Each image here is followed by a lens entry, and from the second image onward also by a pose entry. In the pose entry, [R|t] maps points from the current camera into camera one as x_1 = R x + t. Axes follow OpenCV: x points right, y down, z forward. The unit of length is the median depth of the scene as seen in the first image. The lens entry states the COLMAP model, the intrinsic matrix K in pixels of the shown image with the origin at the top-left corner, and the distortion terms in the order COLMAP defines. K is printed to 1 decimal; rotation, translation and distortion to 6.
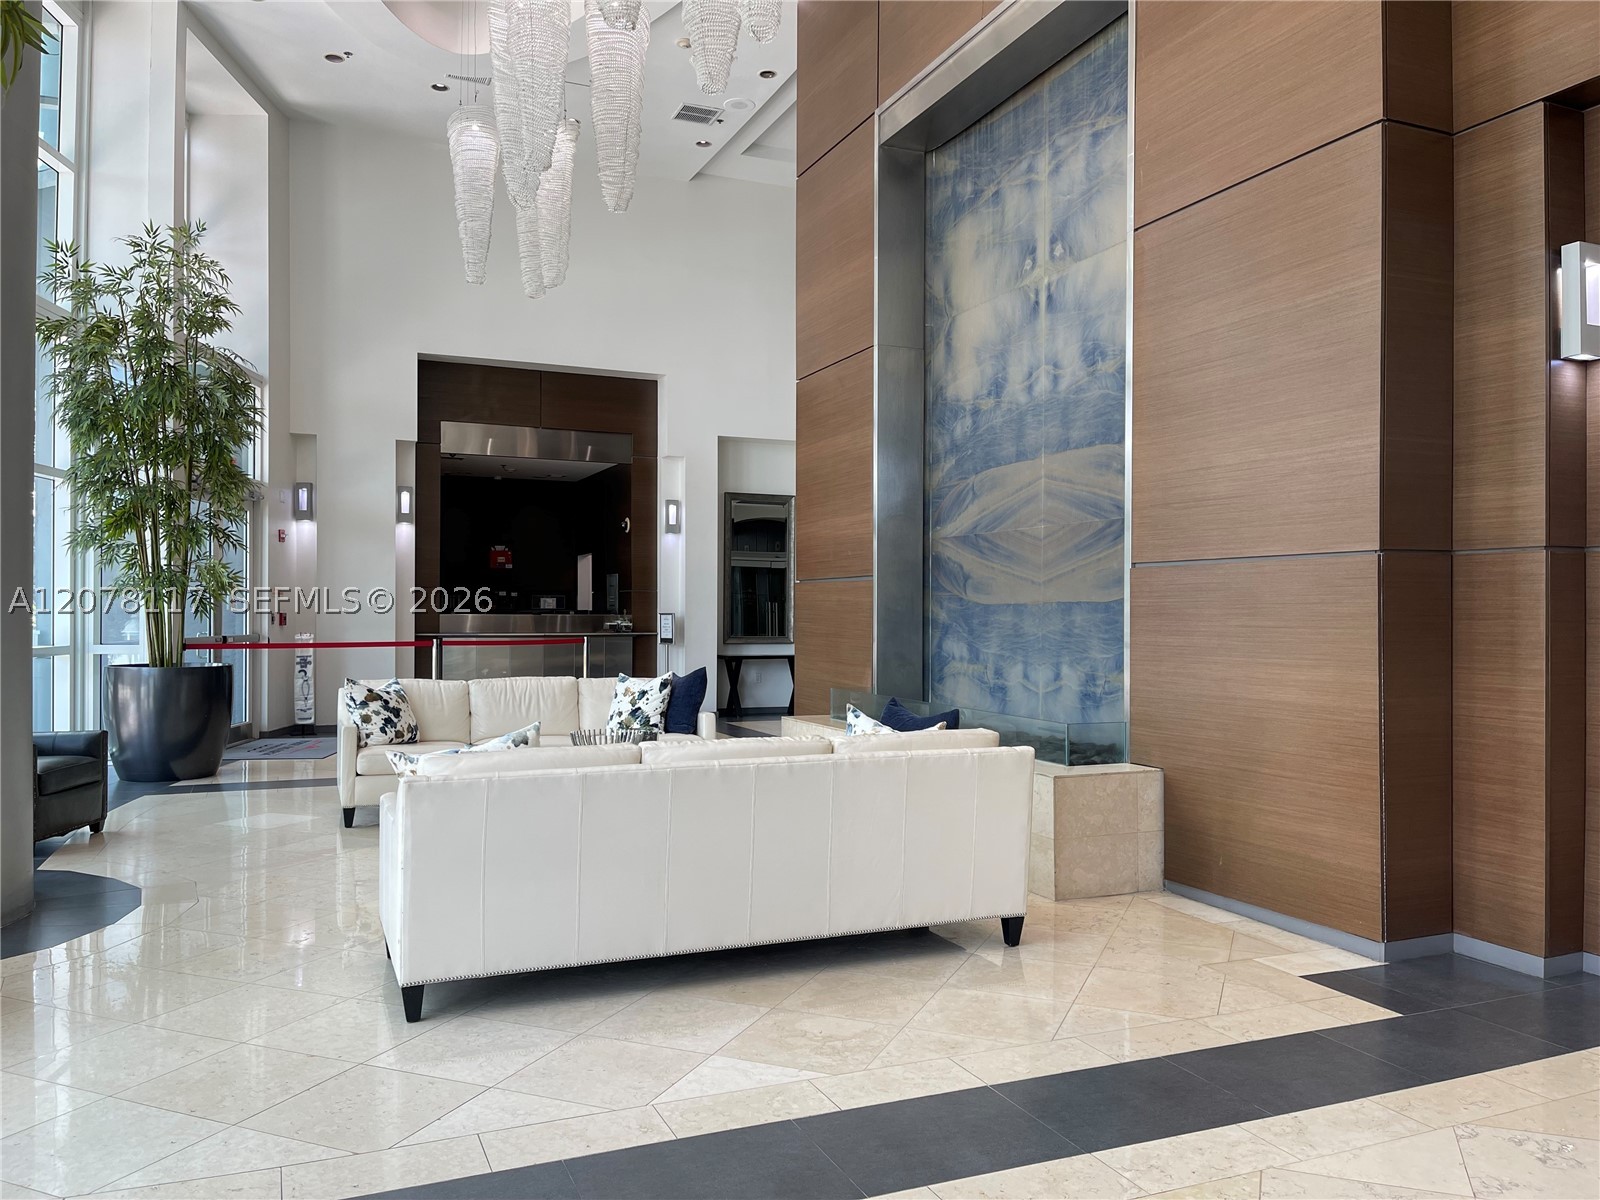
lens RADIAL K [[1220.1, 0, 794.7], [0, 1220.1, 604.9], [0, 0, 1]] dist [0.030319, -0.014720]
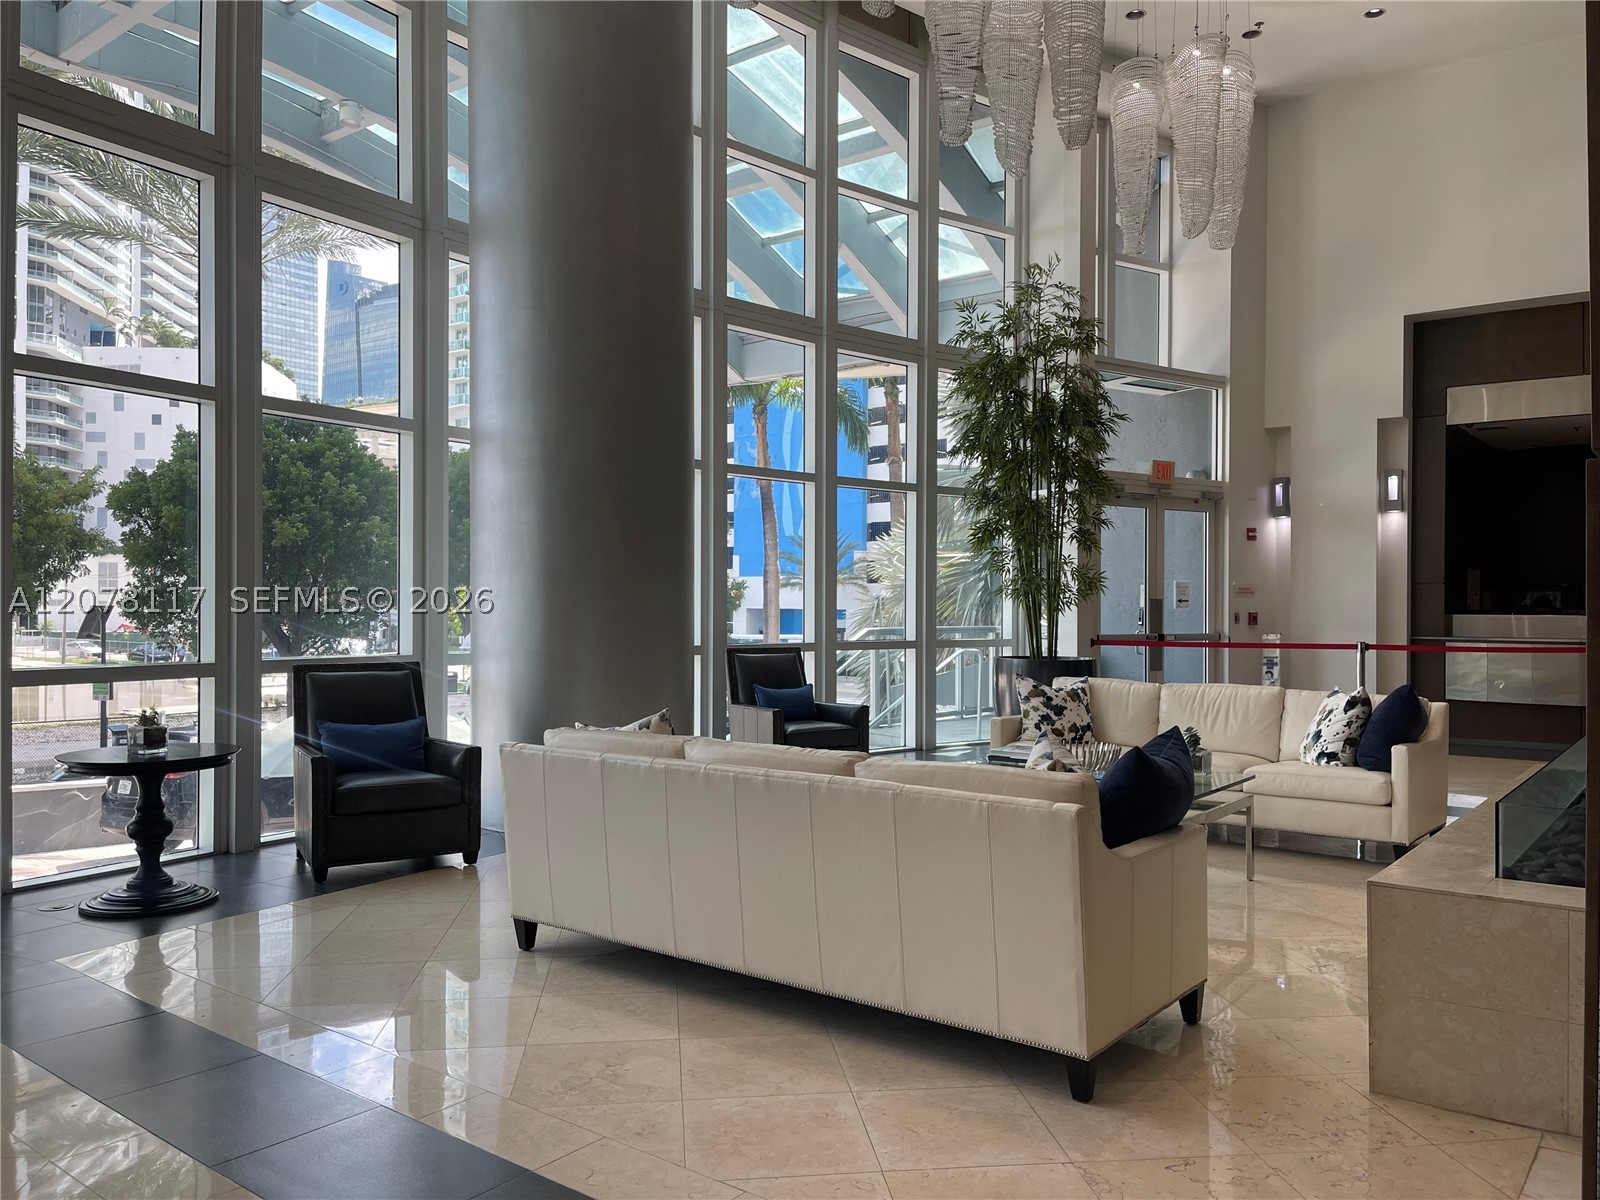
lens RADIAL K [[1220.1, 0, 796.0], [0, 1220.1, 595.8], [0, 0, 1]] dist [0.030319, -0.014720]
pose [[0.482526, -0.008491, -0.875841, 0.407660], [0.000103, 0.999954, -0.009637, 0.004376], [0.875882, 0.004560, 0.482504, 0.313967]]
